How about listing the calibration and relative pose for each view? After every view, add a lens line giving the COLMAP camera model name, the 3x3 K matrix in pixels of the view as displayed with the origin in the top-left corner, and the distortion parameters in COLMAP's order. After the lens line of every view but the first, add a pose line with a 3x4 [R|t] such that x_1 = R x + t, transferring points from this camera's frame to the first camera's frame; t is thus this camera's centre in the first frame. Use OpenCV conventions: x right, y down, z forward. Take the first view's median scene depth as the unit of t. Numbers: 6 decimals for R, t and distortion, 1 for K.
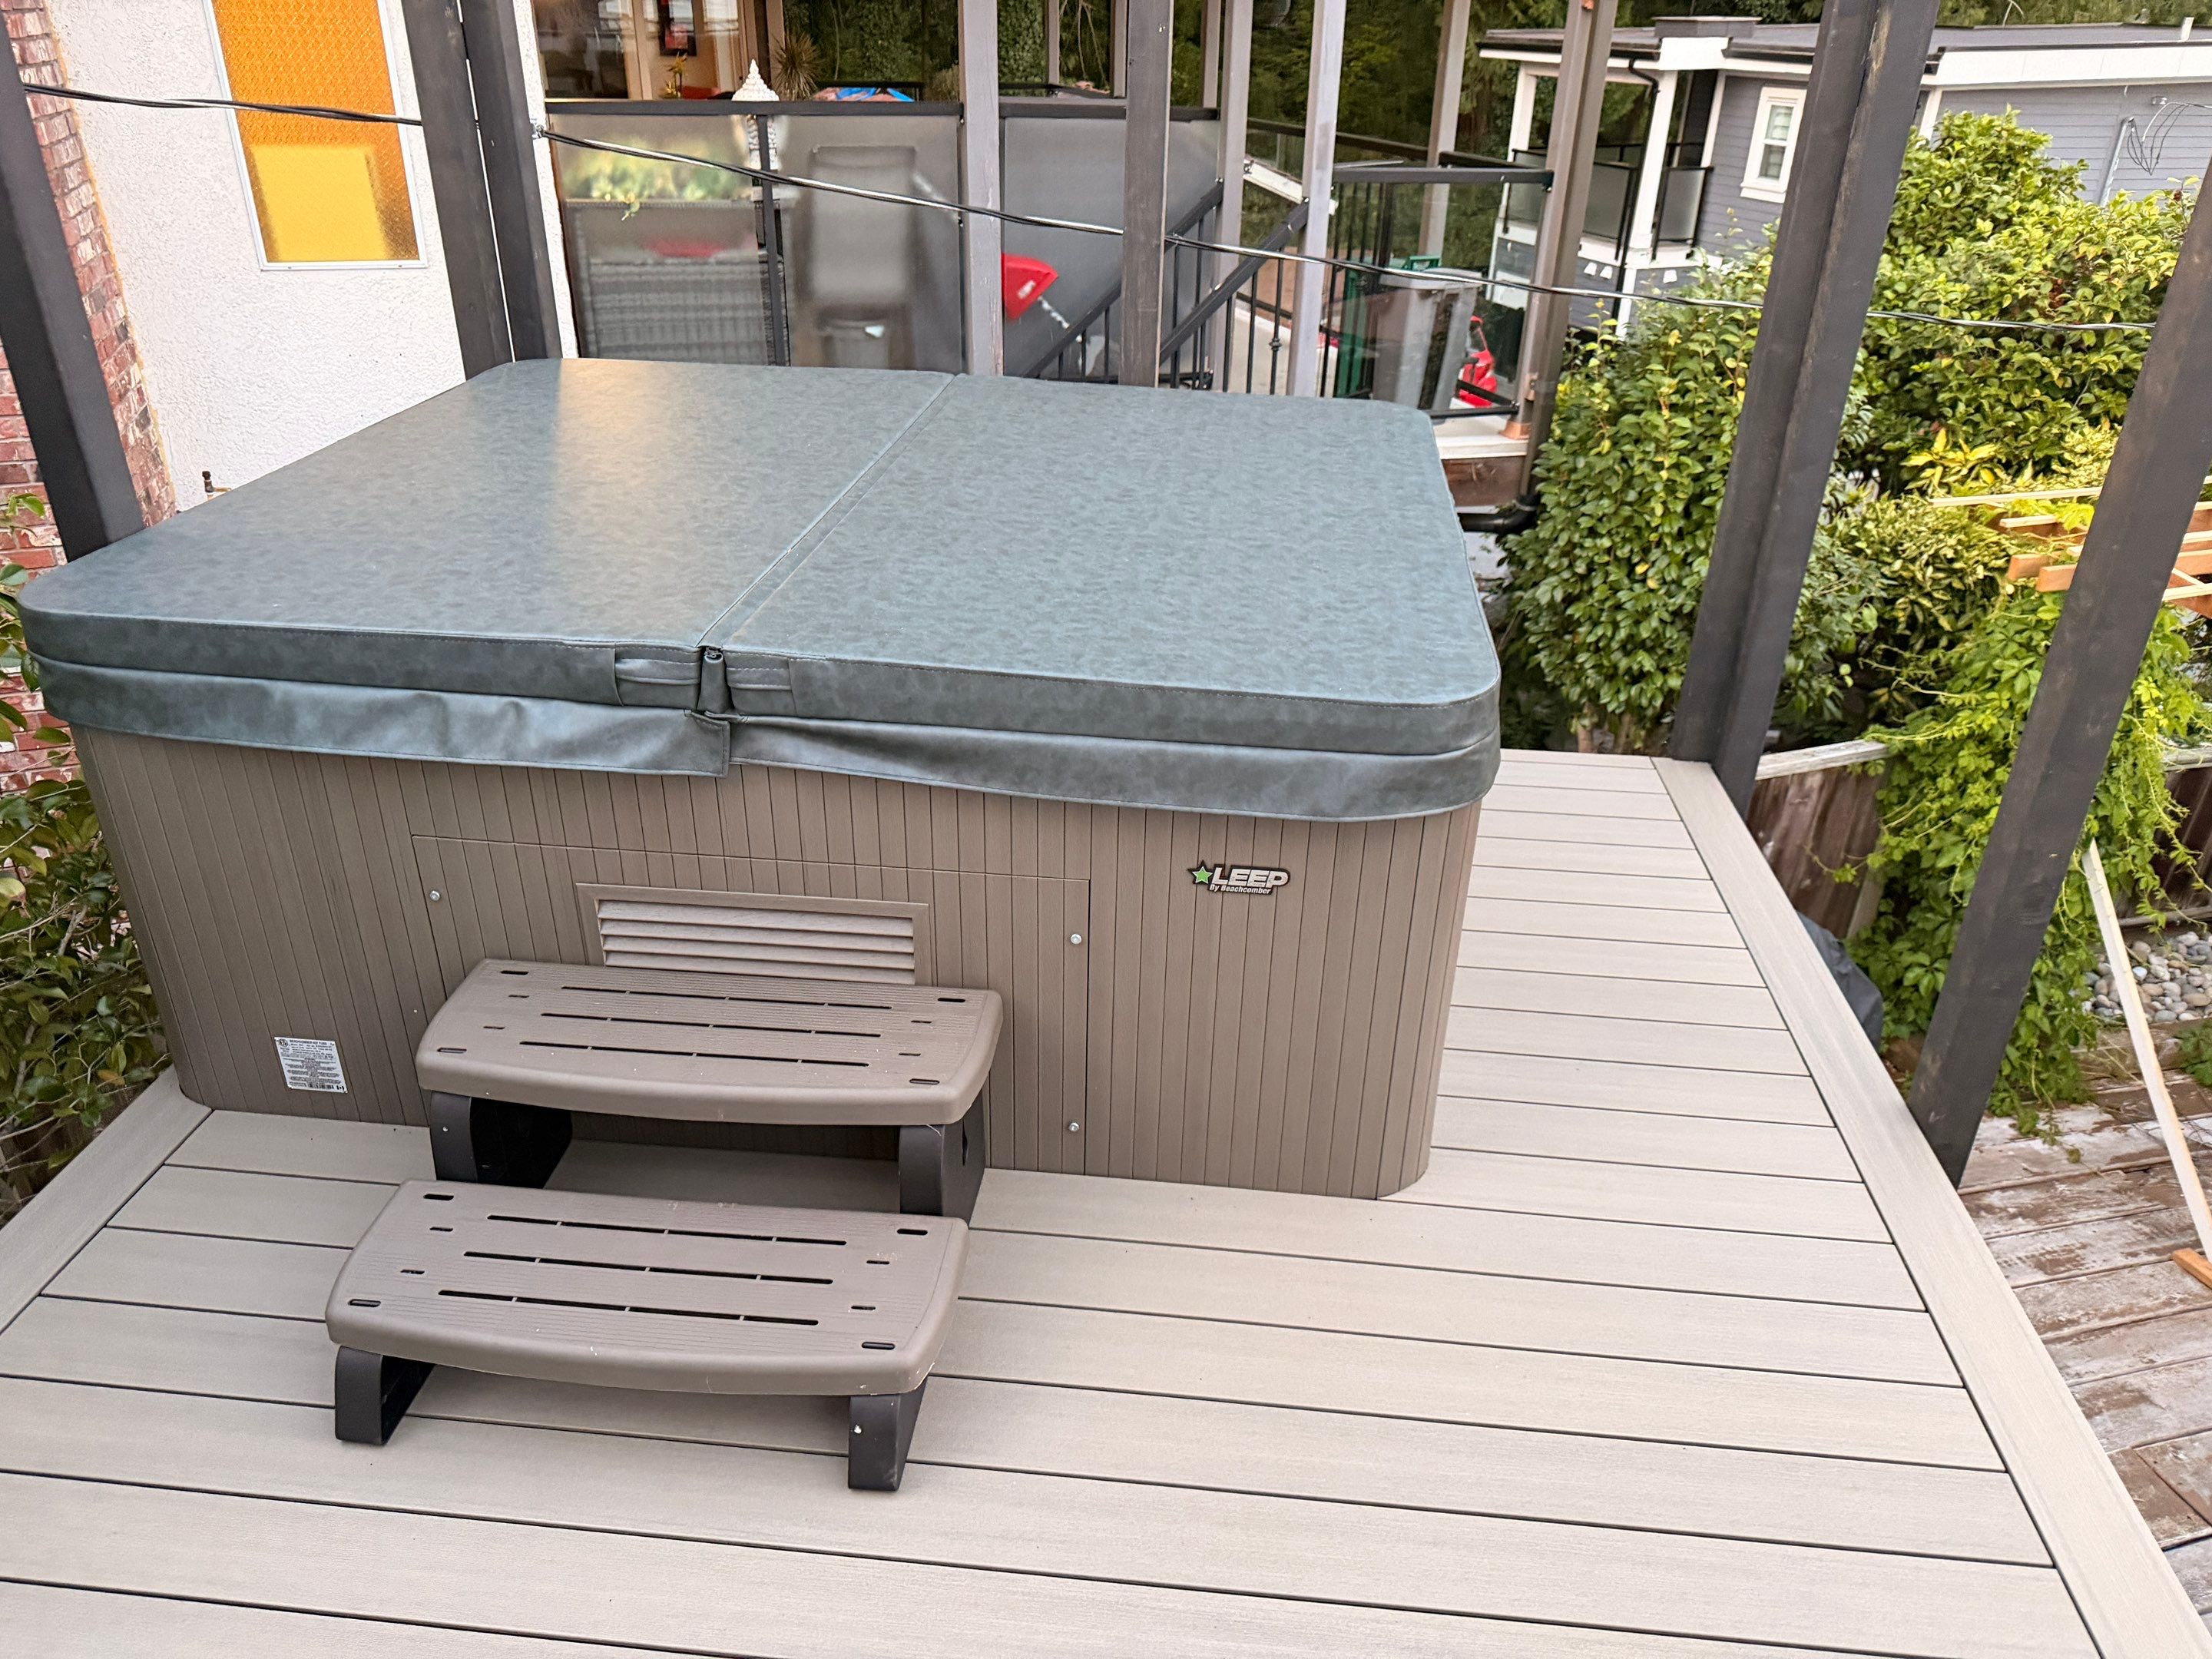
lens RADIAL K [[1562.6, 0, 1120.1], [0, 1562.6, 841.0], [0, 0, 1]] dist [0.024427, -0.032960]
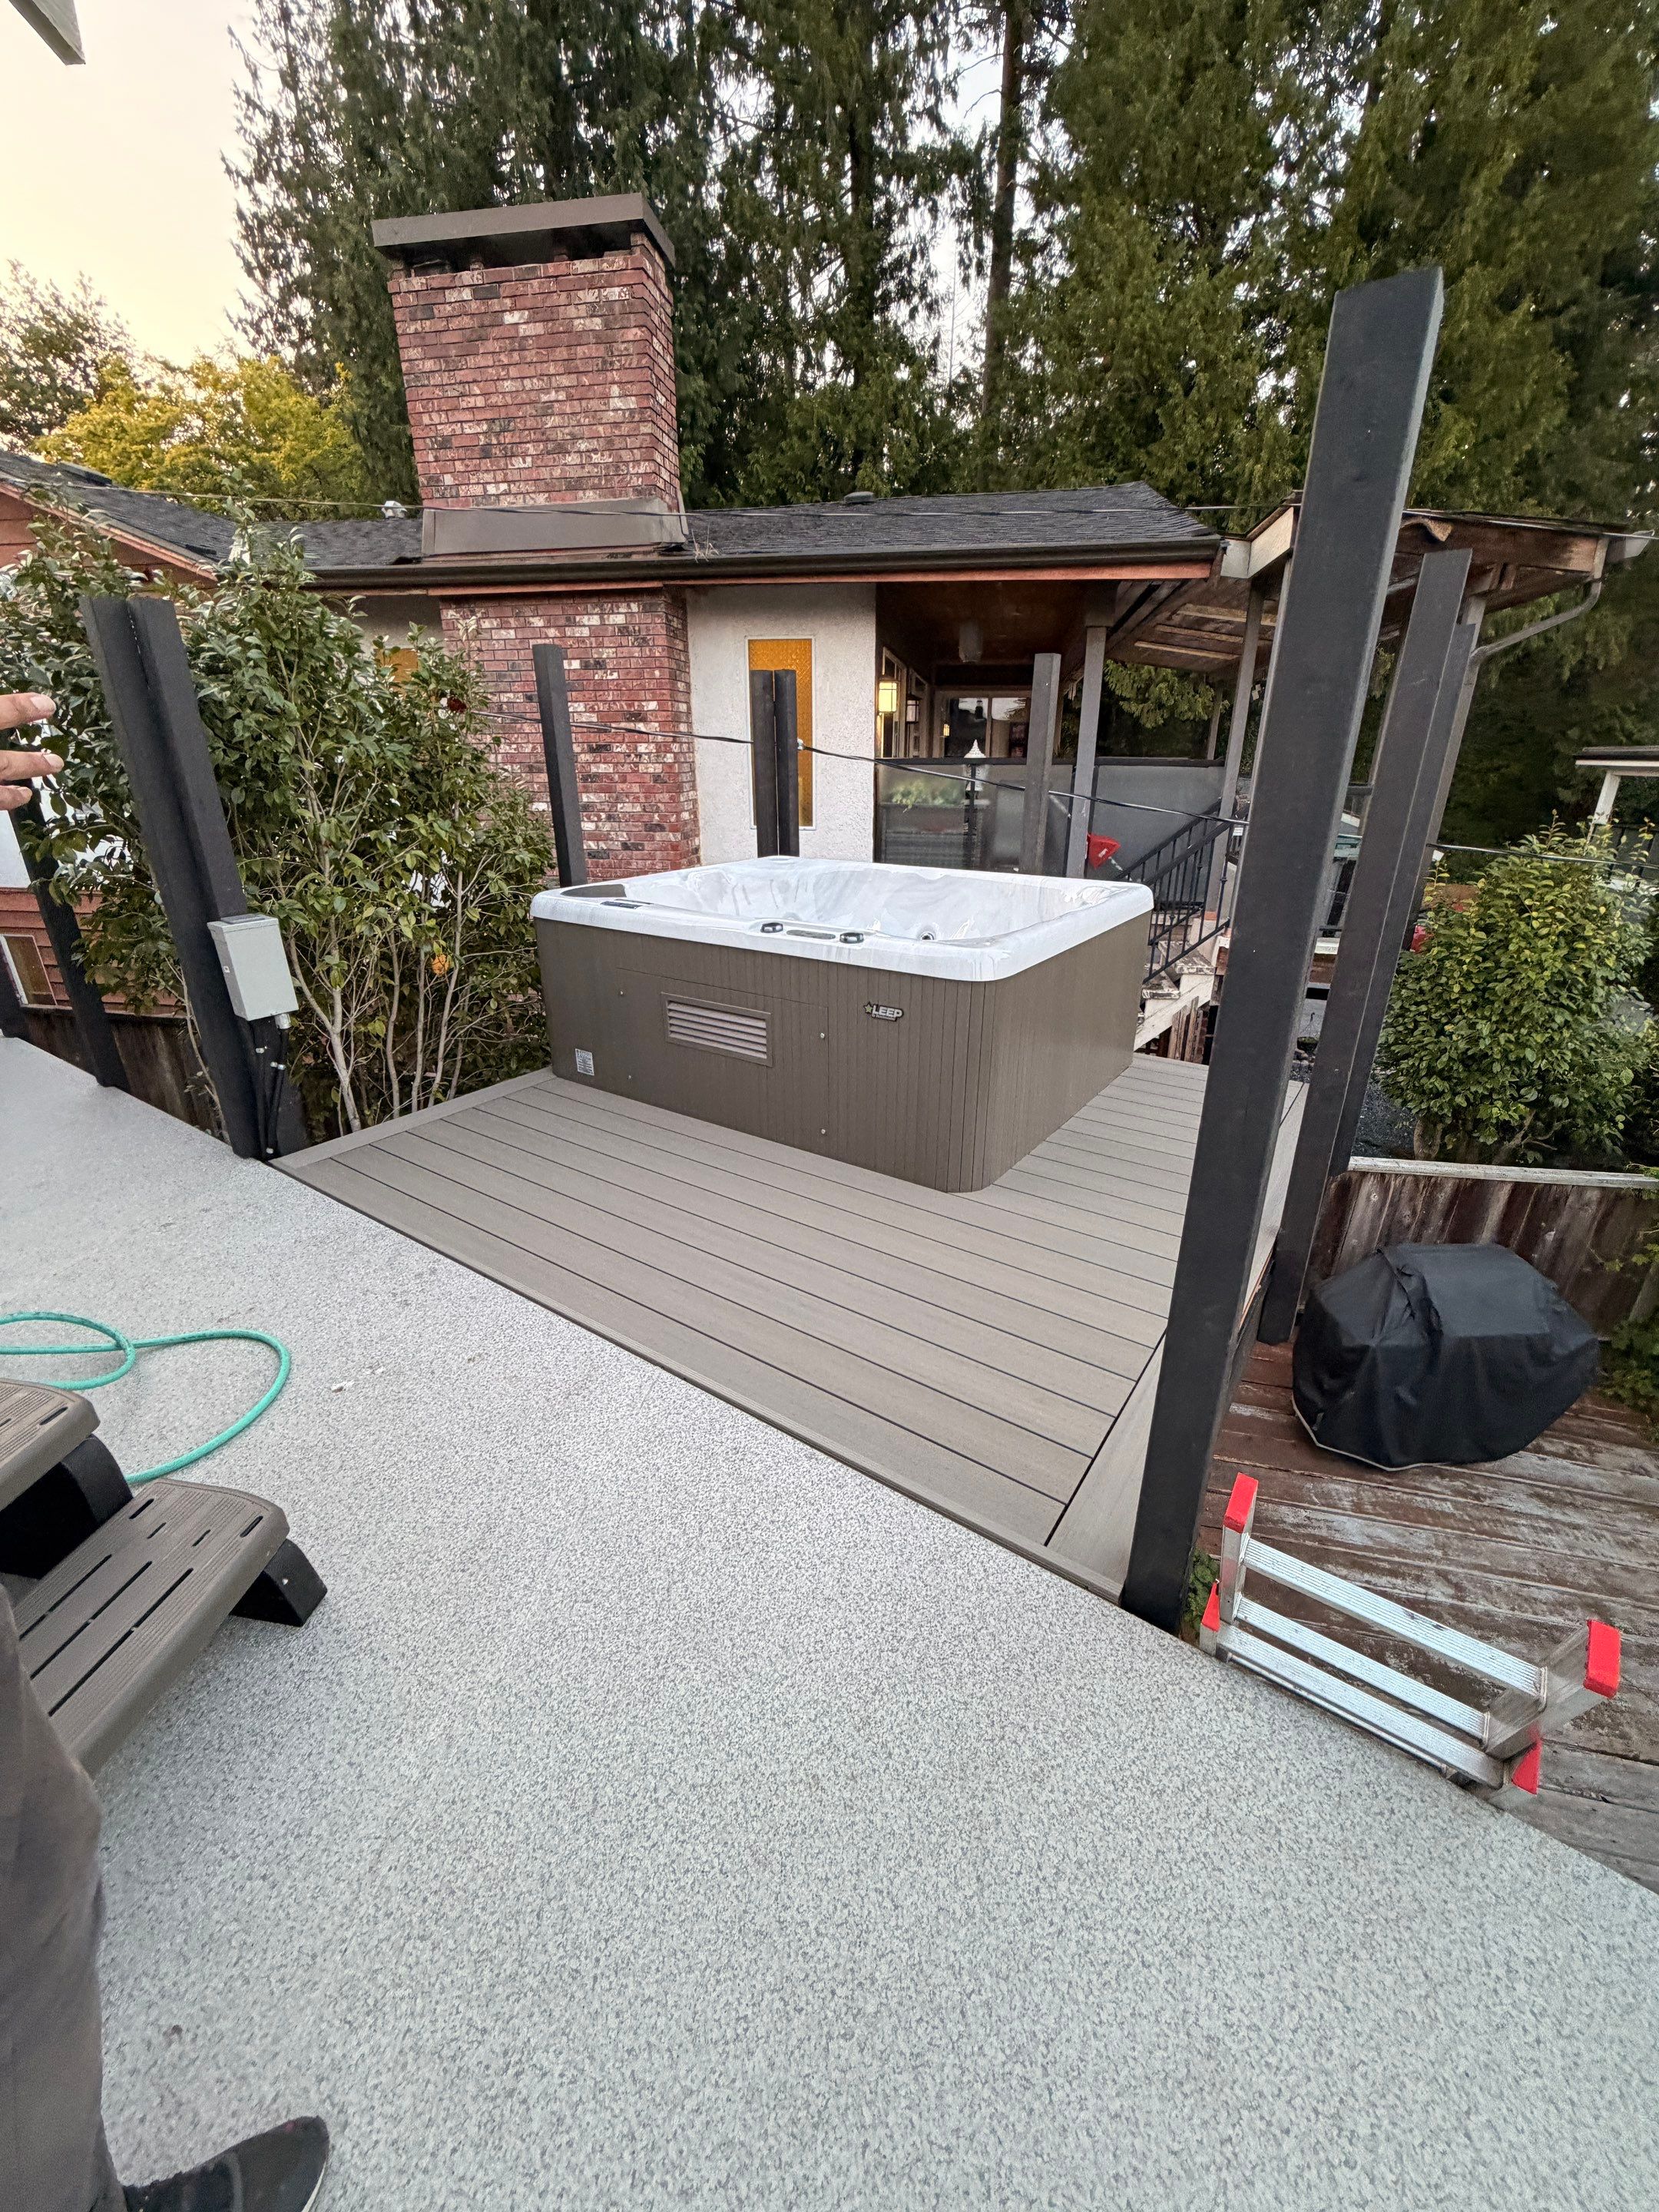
lens RADIAL K [[878.2, 0, 832.6], [0, 878.2, 1099.7], [0, 0, 1]] dist [0.000442, -0.000364]
pose [[0.869042, 0.157862, -0.468878, 0.219816], [-0.213341, 0.974659, -0.067270, 0.087095], [0.446376, 0.158491, 0.880698, -0.038644]]
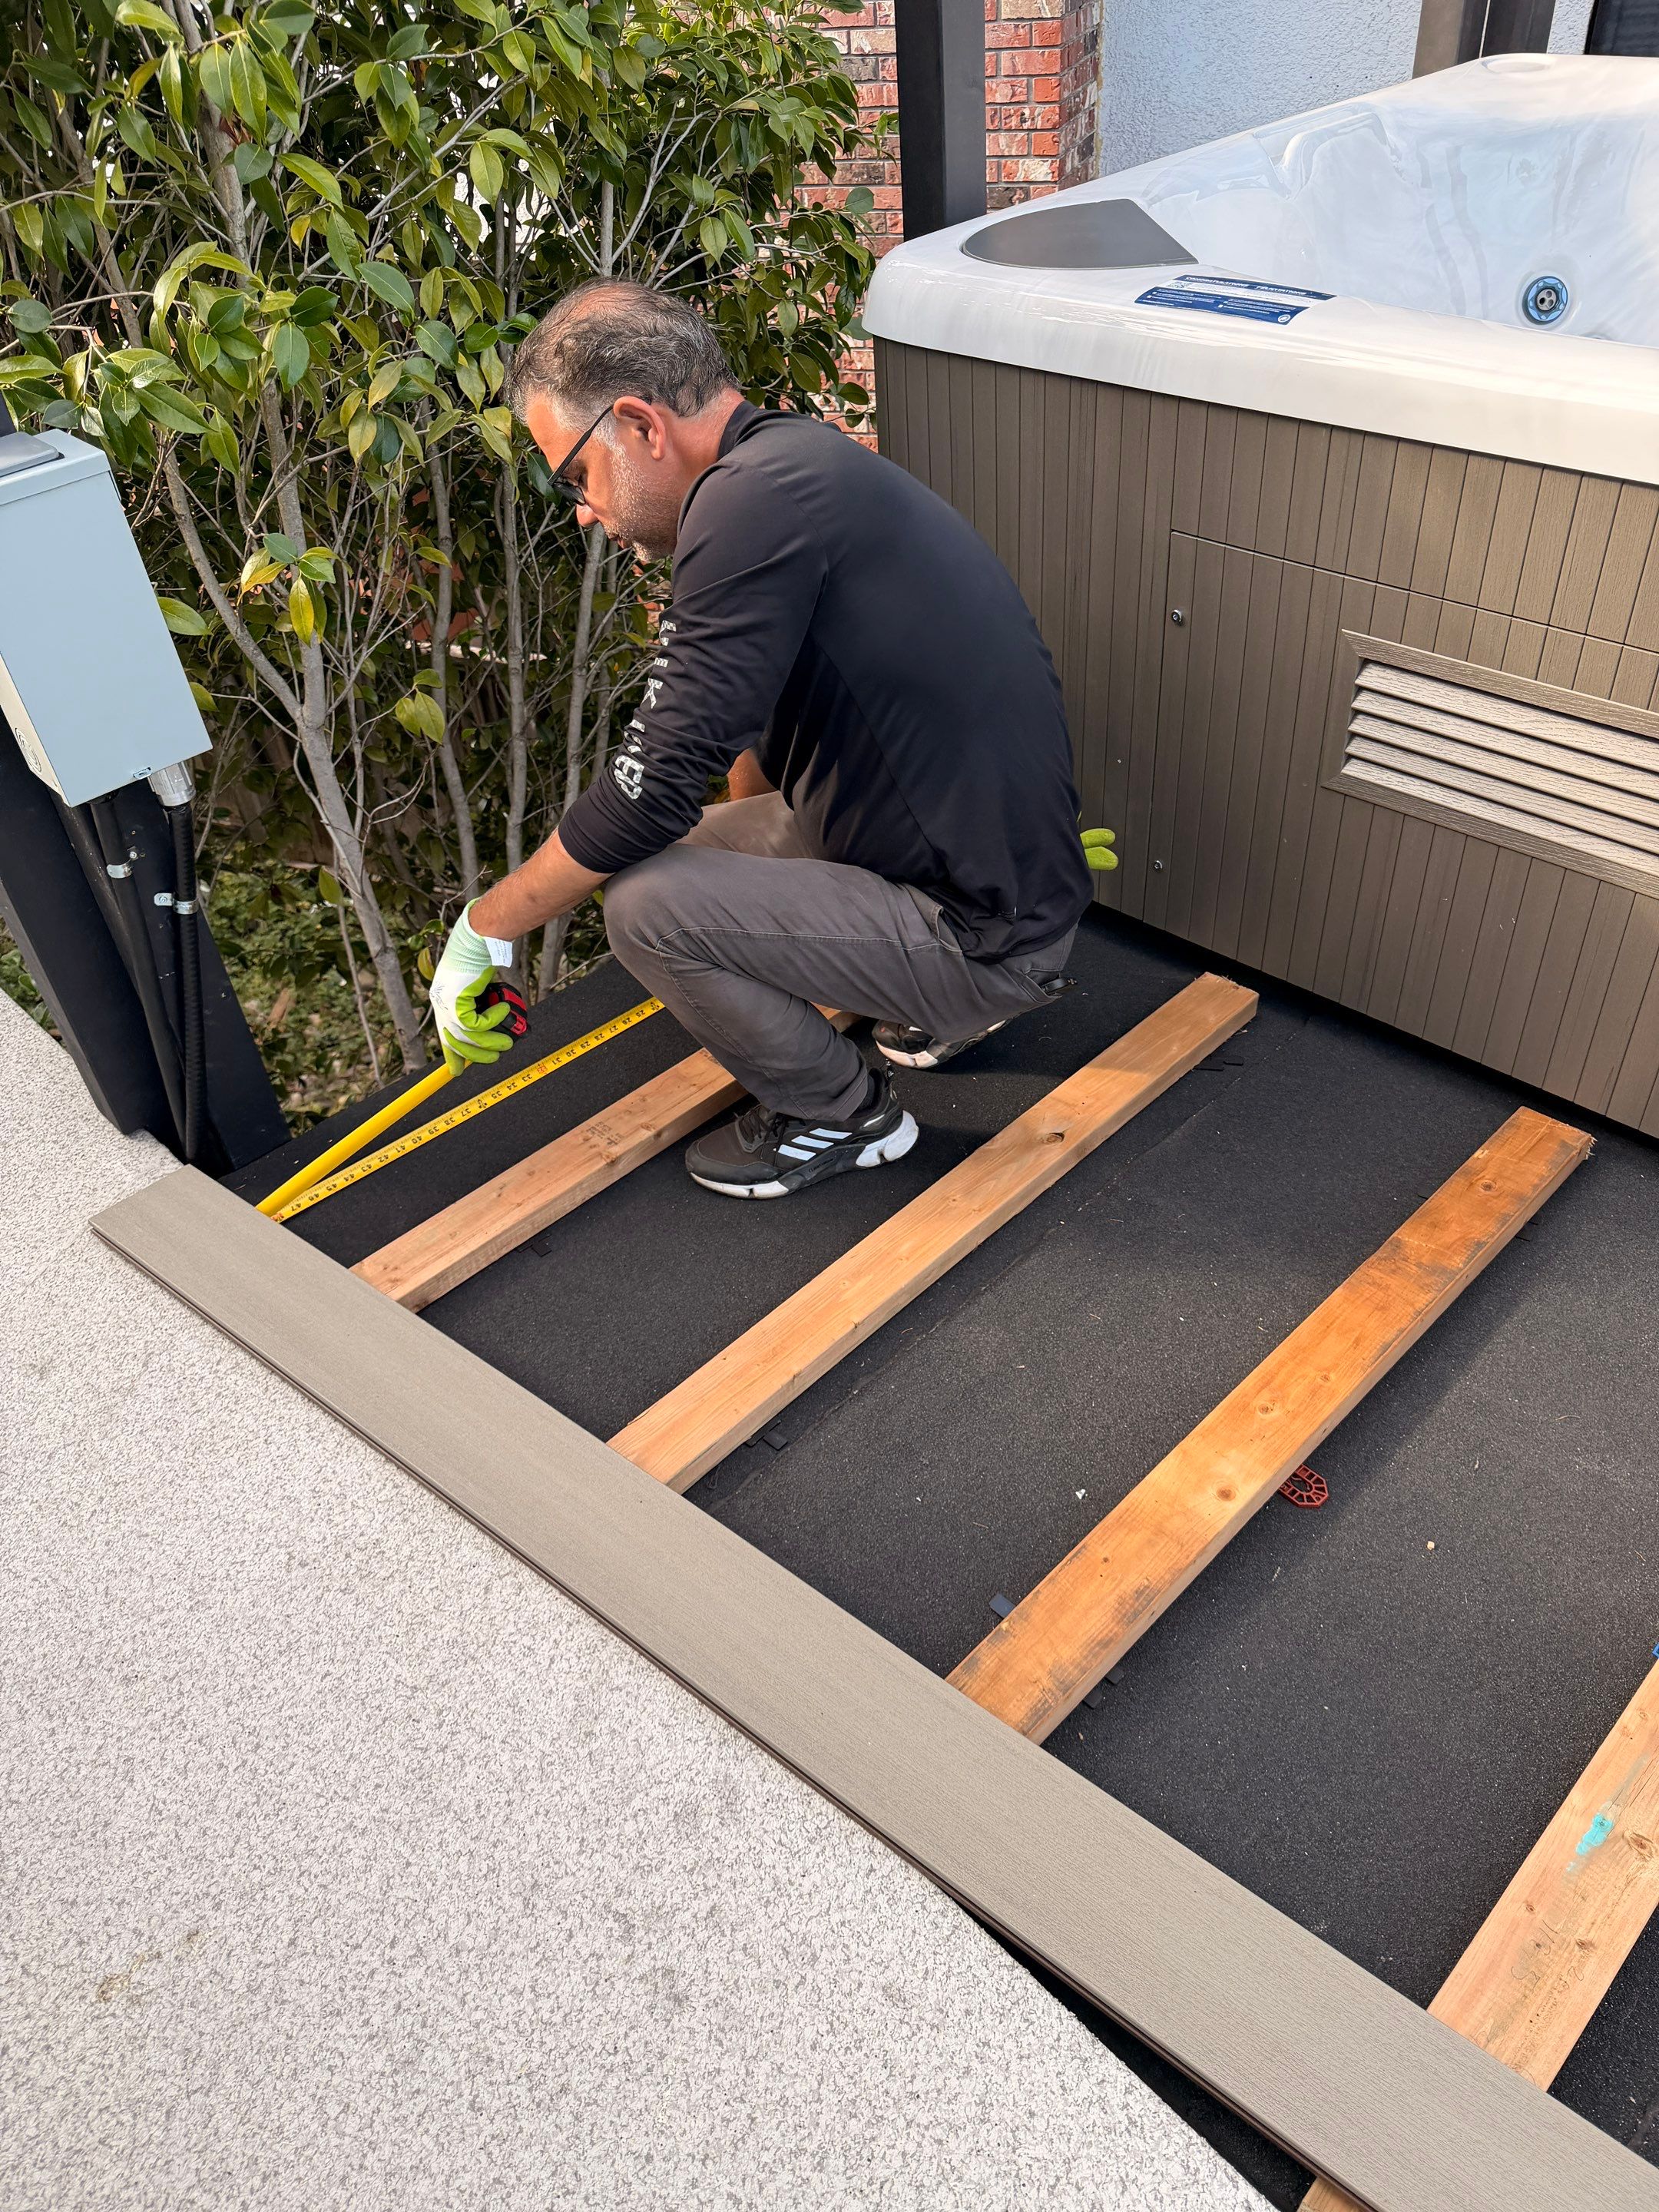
lens RADIAL K [[1562.6, 0, 812.3], [0, 1562.6, 1109.4], [0, 0, 1]] dist [0.024427, -0.032960]
pose [[0.752377, 0.350149, -0.557965, -0.012224], [-0.215278, 0.931217, 0.294093, 0.027135], [0.622563, -0.101151, 0.776005, 0.092072]]
